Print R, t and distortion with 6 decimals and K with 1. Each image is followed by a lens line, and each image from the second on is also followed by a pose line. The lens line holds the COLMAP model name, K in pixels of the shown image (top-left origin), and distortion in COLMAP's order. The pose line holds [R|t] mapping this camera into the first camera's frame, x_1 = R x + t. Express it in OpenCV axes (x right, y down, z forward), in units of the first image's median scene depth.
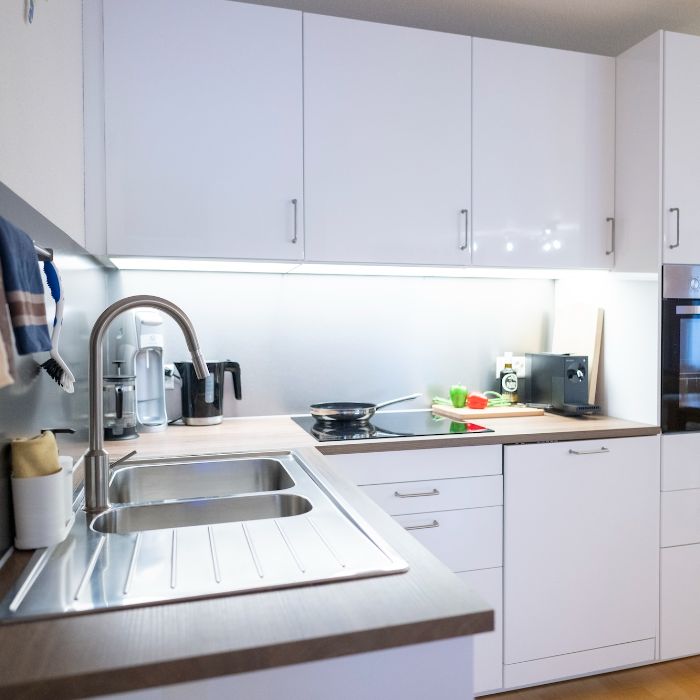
lens RADIAL K [[581.3, 0, 351.0], [0, 581.3, 344.6], [0, 0, 1]] dist [0.084707, -0.010422]
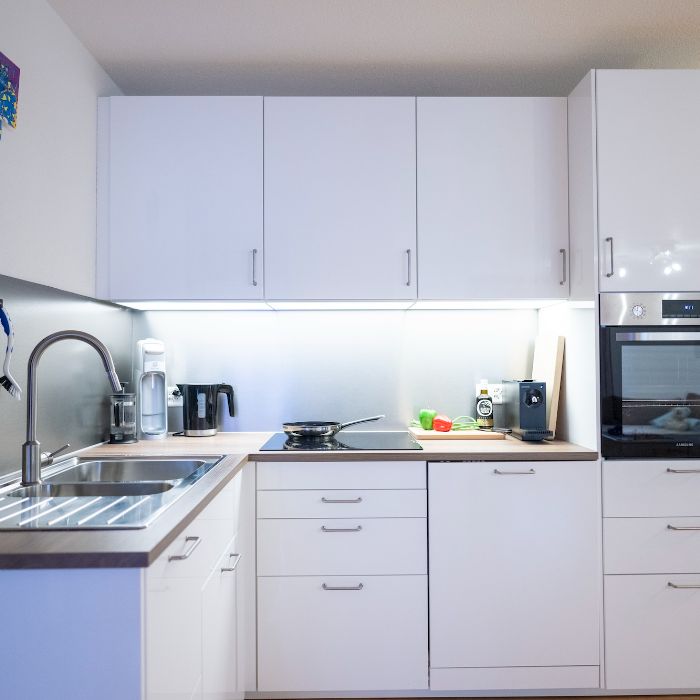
lens RADIAL K [[581.3, 0, 348.4], [0, 581.3, 355.3], [0, 0, 1]] dist [0.084707, -0.010422]
pose [[0.960581, -0.004951, -0.277957, 0.385289], [-0.005429, 0.999317, -0.036560, 0.011930], [0.277948, 0.036628, 0.959897, -0.088507]]
